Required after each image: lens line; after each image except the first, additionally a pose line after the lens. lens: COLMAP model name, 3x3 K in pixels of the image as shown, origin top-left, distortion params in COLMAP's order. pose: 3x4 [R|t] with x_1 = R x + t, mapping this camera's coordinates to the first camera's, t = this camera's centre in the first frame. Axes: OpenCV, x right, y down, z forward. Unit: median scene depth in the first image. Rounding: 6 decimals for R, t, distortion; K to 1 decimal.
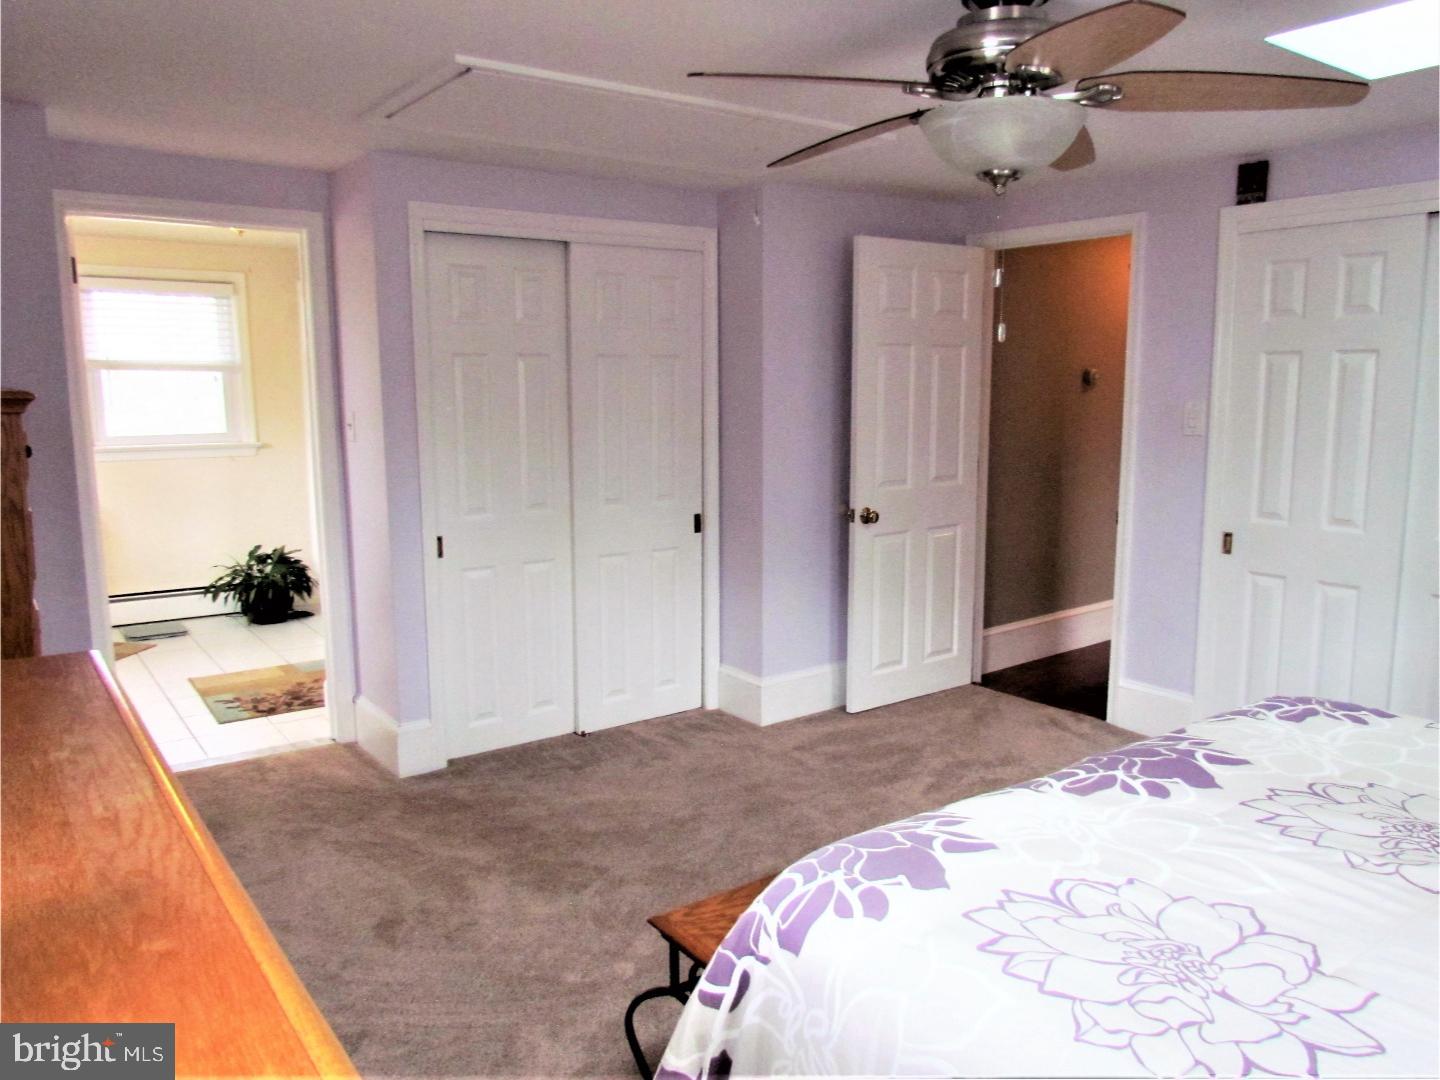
lens RADIAL K [[1055.5, 0, 716.9], [0, 1055.5, 539.6], [0, 0, 1]] dist [-0.012300, 0.014951]
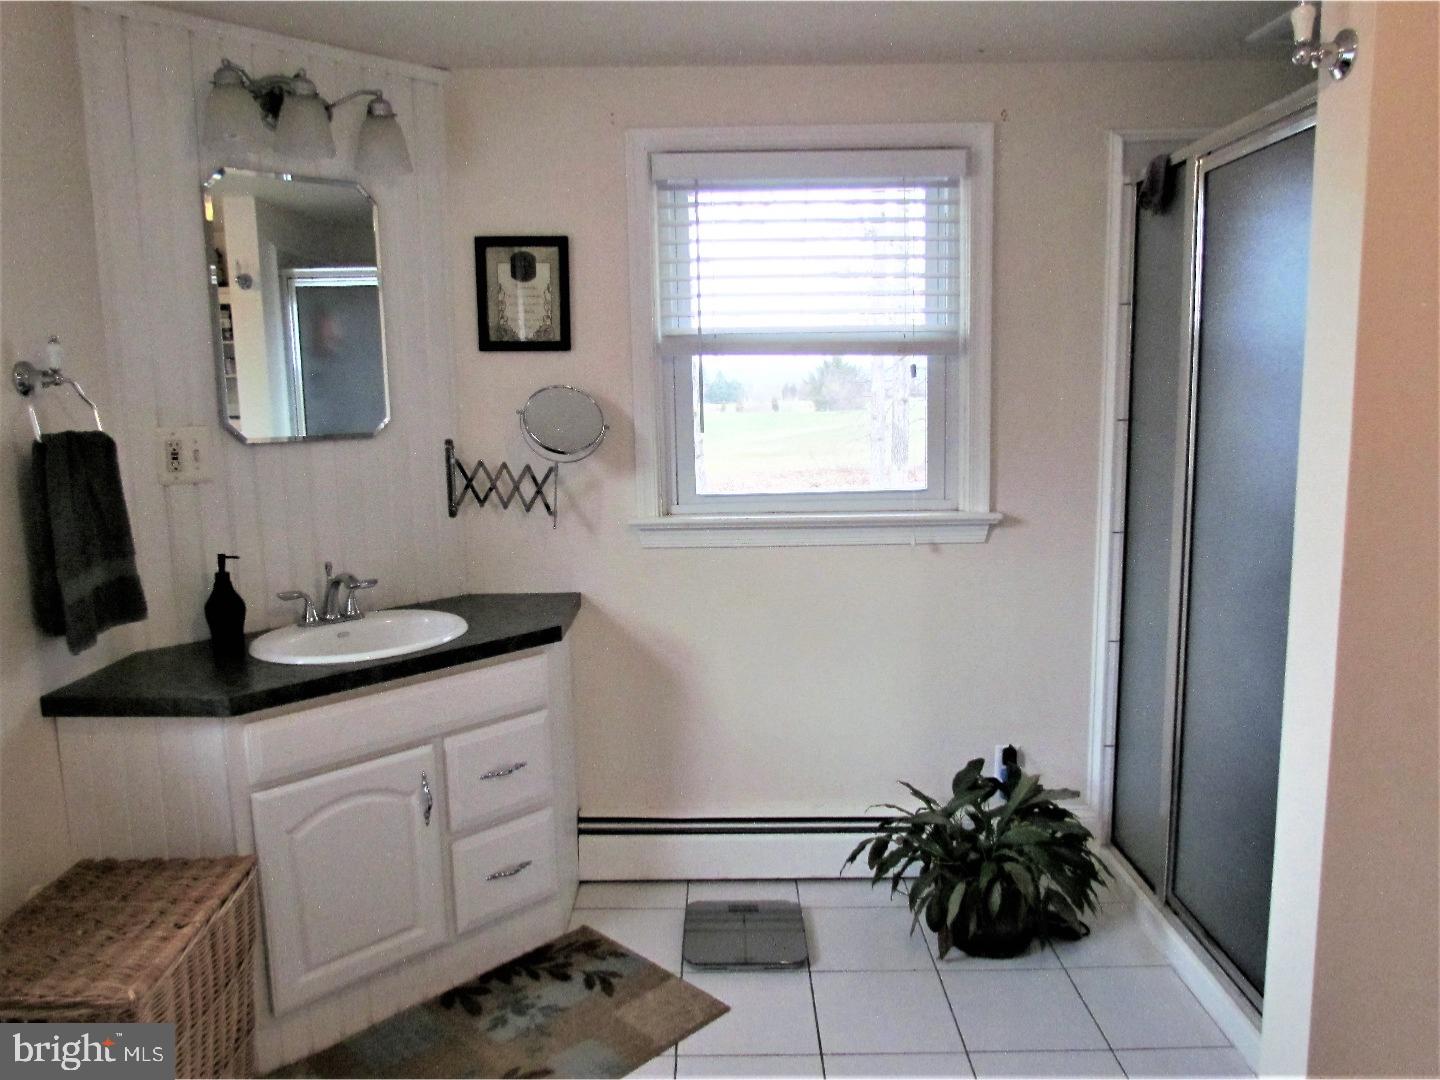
lens RADIAL K [[1055.5, 0, 718.3], [0, 1055.5, 539.2], [0, 0, 1]] dist [-0.012300, 0.014951]
pose [[0.810590, 0.067045, -0.581763, -0.276847], [-0.070230, 0.997384, 0.017089, -0.082595], [0.581387, 0.027005, 0.813179, 0.586892]]
